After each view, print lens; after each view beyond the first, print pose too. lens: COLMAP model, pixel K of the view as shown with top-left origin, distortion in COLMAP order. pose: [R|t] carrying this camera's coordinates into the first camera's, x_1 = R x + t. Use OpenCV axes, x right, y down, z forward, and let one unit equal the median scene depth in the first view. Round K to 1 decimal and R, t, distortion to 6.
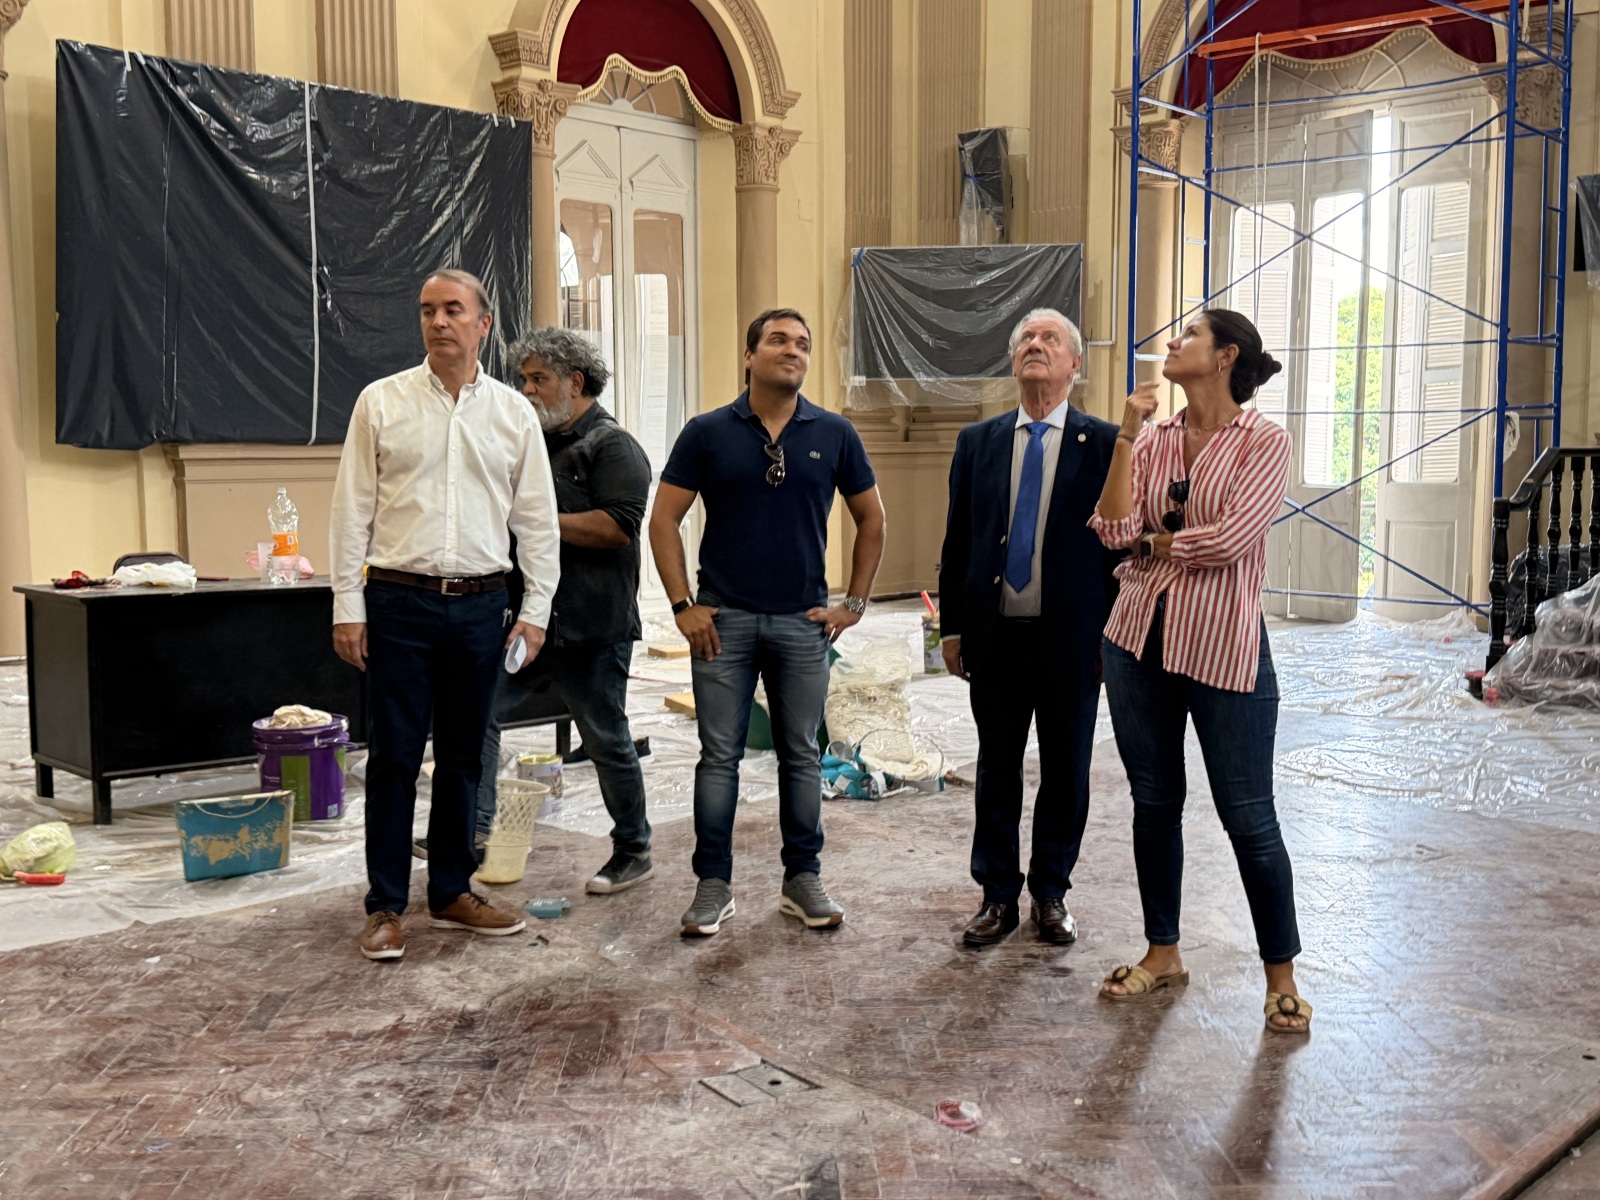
lens RADIAL K [[1689.5, 0, 803.2], [0, 1689.5, 603.5], [0, 0, 1]] dist [0.033863, 0.000000]
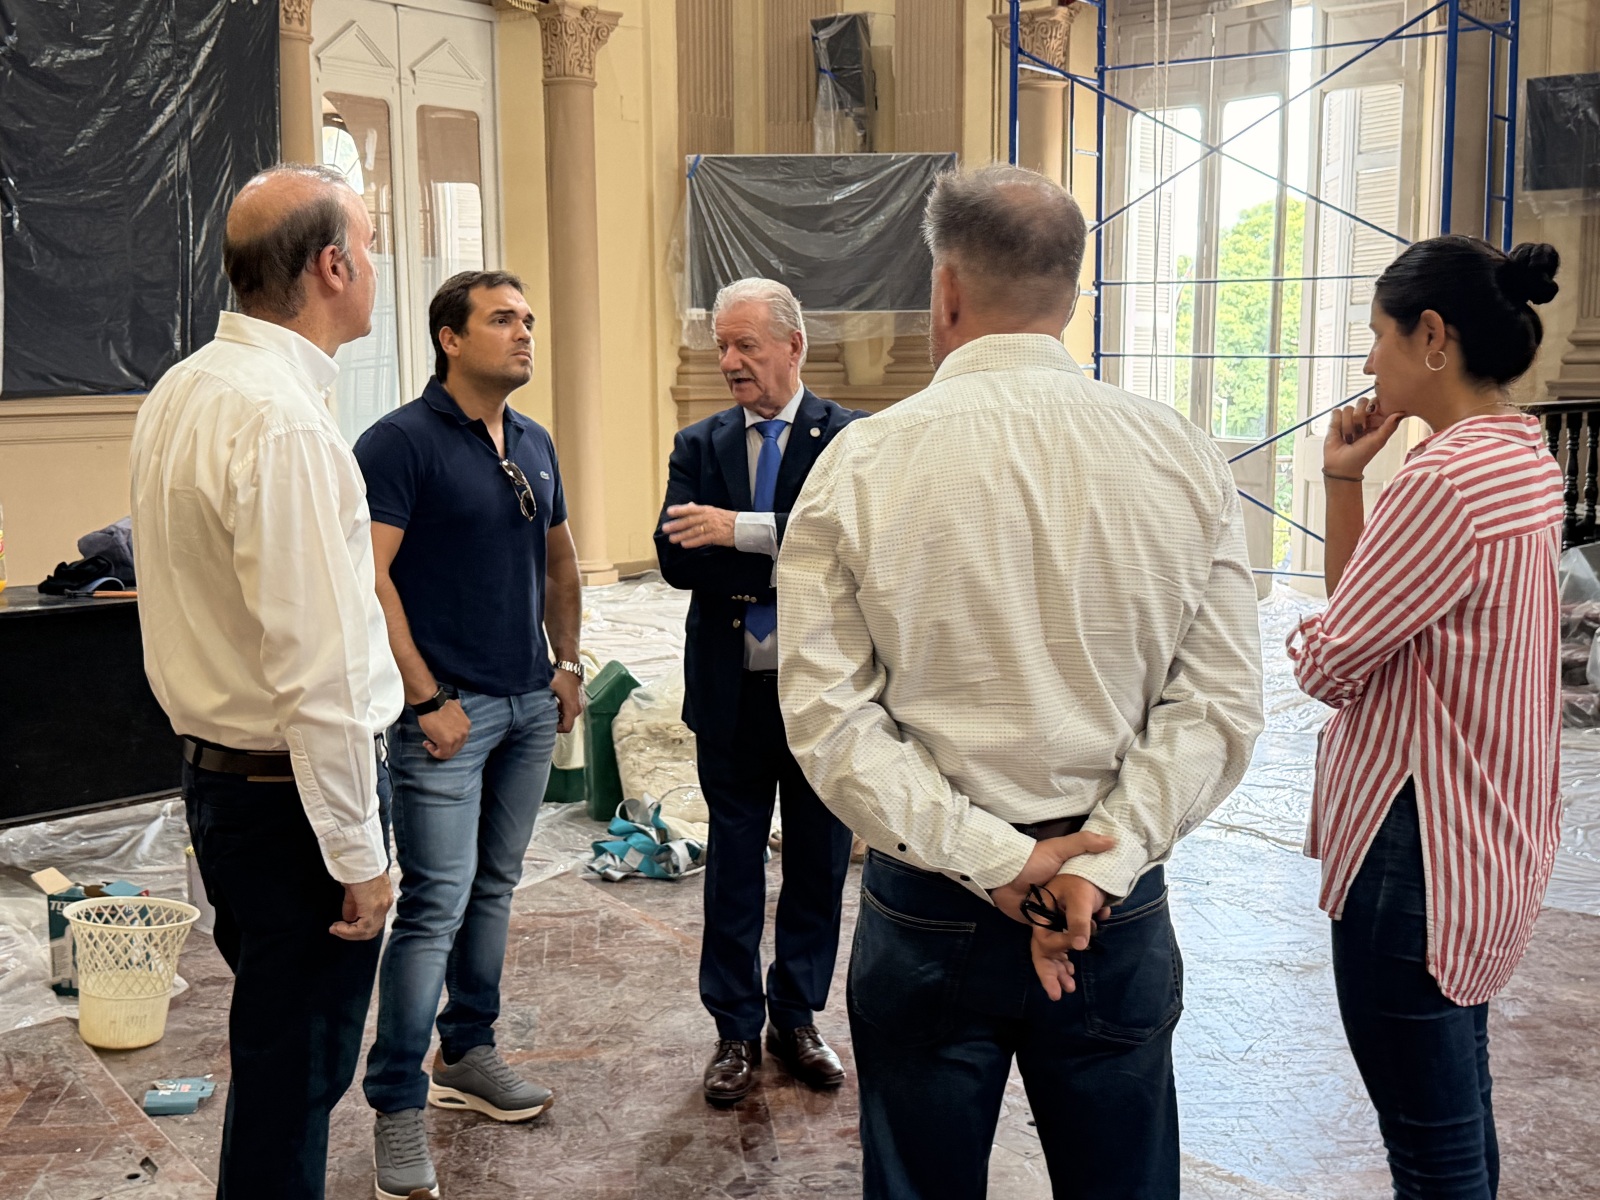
lens RADIAL K [[1852.8, 0, 803.4], [0, 1852.8, 601.6], [0, 0, 1]] dist [0.053692, 0.000000]
pose [[0.997421, -0.010232, 0.071043, 0.022982], [0.007886, 0.999417, 0.033227, -0.022198], [-0.071341, -0.032581, 0.996920, 0.078780]]
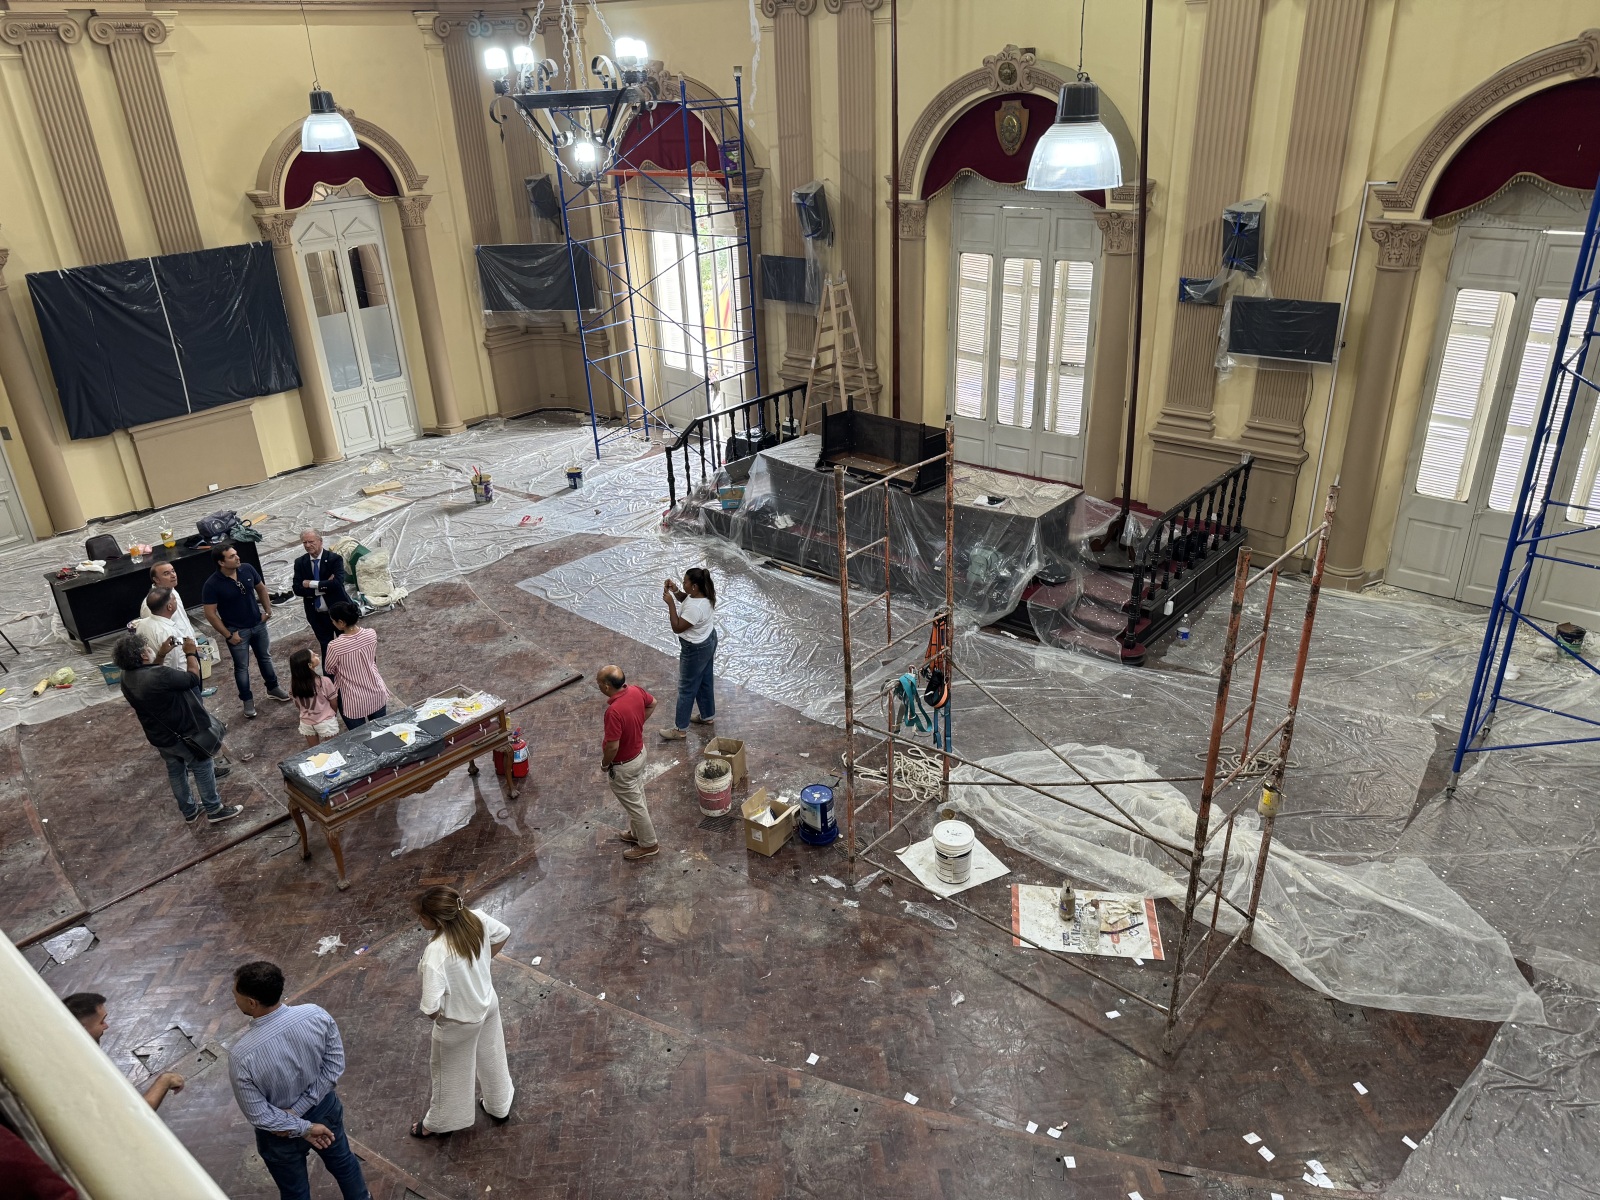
lens RADIAL K [[1129.8, 0, 795.7], [0, 1129.8, 596.7], [0, 0, 1]] dist [0.050552, -0.052556]
pose [[0.998373, -0.051583, 0.024290, 0.430711], [0.040125, 0.938325, 0.343419, -0.325780], [-0.040506, -0.341886, 0.938868, -0.512489]]
